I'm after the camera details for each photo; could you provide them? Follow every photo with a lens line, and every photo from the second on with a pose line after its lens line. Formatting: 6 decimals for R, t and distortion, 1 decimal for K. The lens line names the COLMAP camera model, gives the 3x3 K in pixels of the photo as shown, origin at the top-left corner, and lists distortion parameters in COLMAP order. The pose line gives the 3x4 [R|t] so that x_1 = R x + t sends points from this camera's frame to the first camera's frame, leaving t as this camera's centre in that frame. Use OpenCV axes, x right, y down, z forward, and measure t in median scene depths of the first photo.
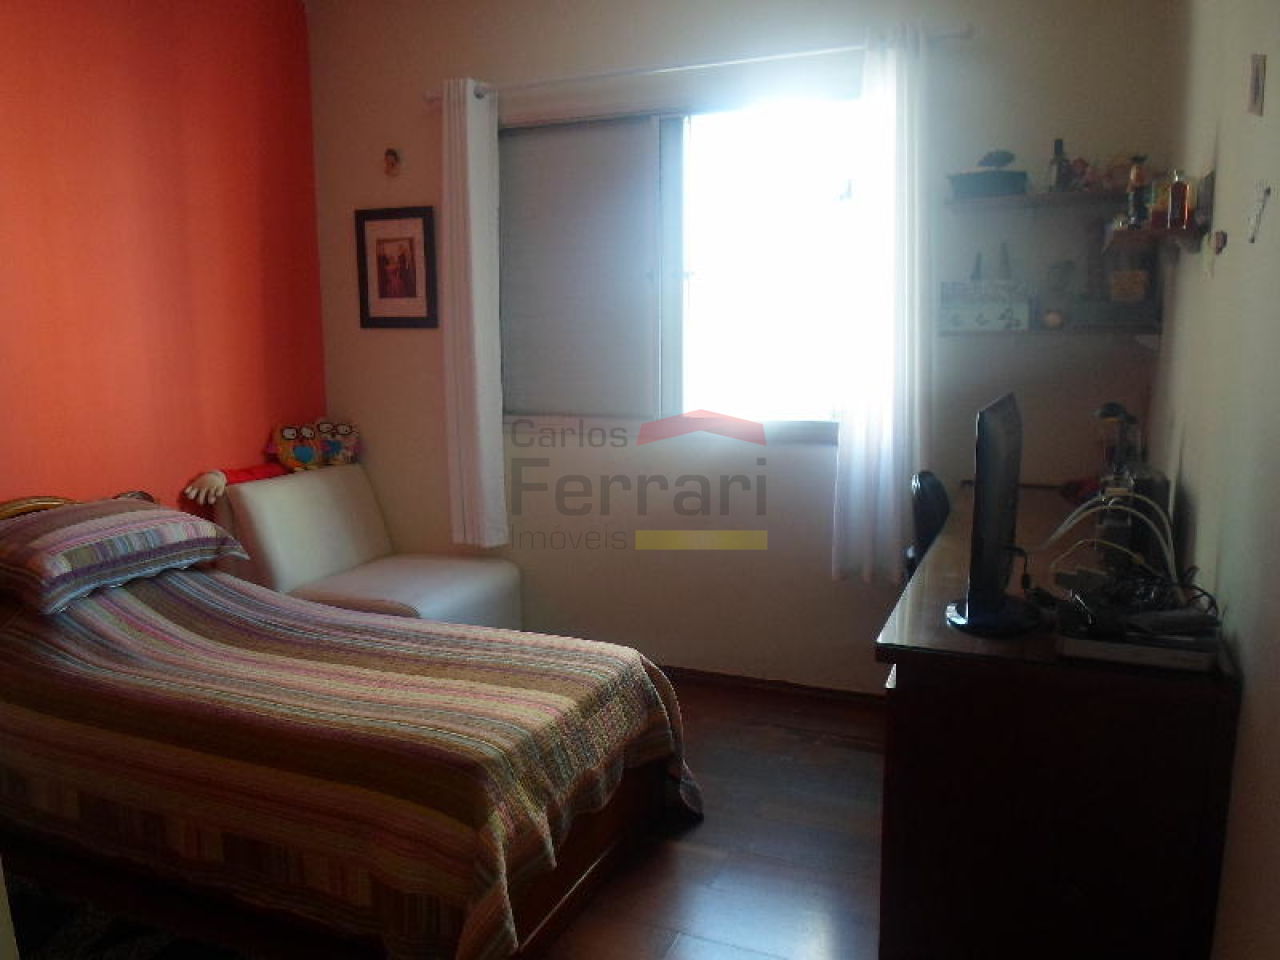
lens RADIAL K [[992.4, 0, 635.4], [0, 992.4, 476.3], [0, 0, 1]] dist [-0.002545, -0.040112]
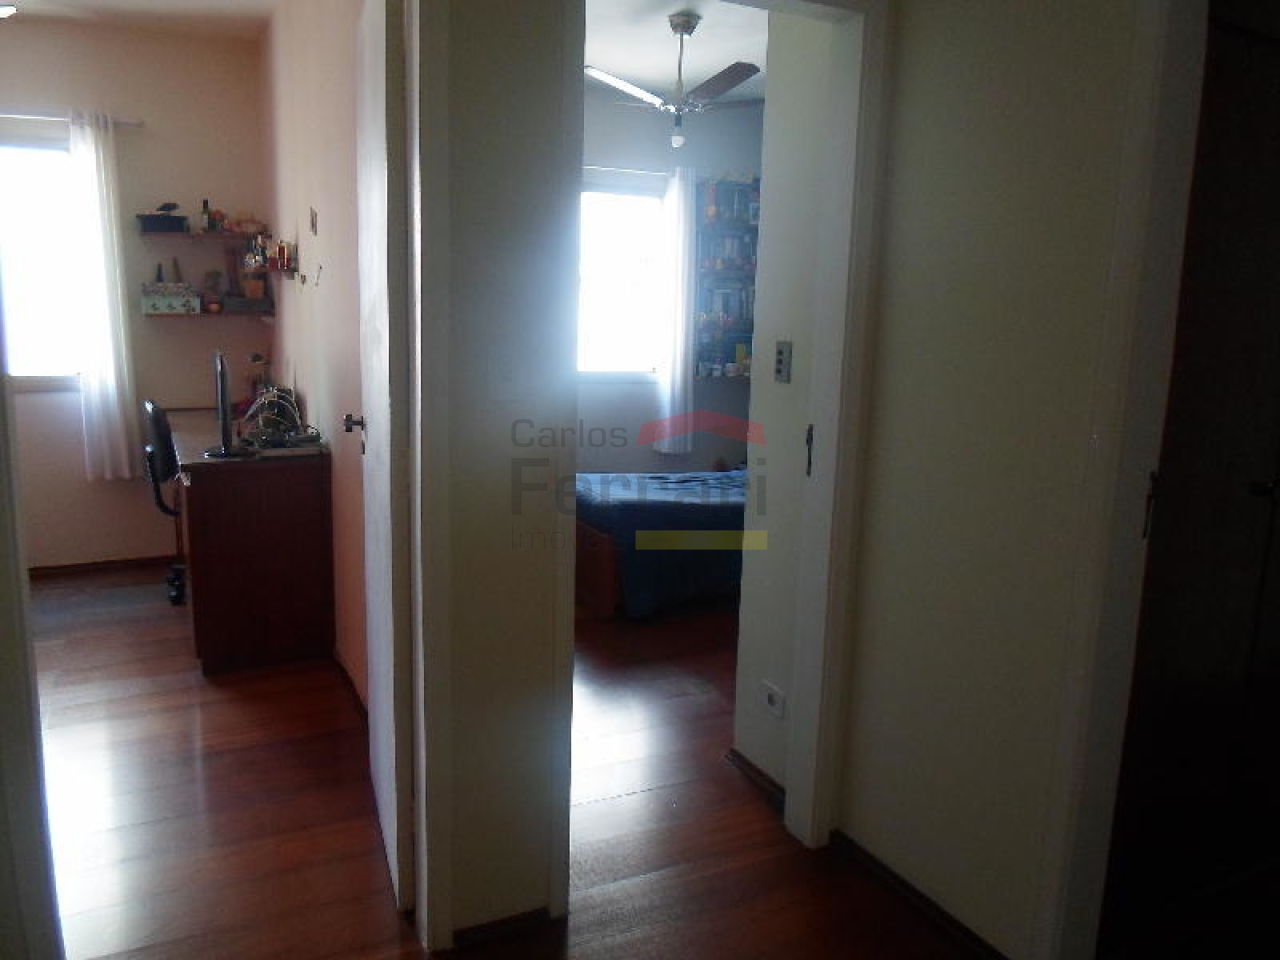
lens RADIAL K [[992.4, 0, 635.4], [0, 992.4, 476.3], [0, 0, 1]] dist [-0.002545, -0.040112]
pose [[0.653387, -0.110564, 0.748906, -0.505360], [0.087510, 0.993676, 0.070352, 0.091157], [-0.751949, 0.019570, 0.658931, -0.812057]]
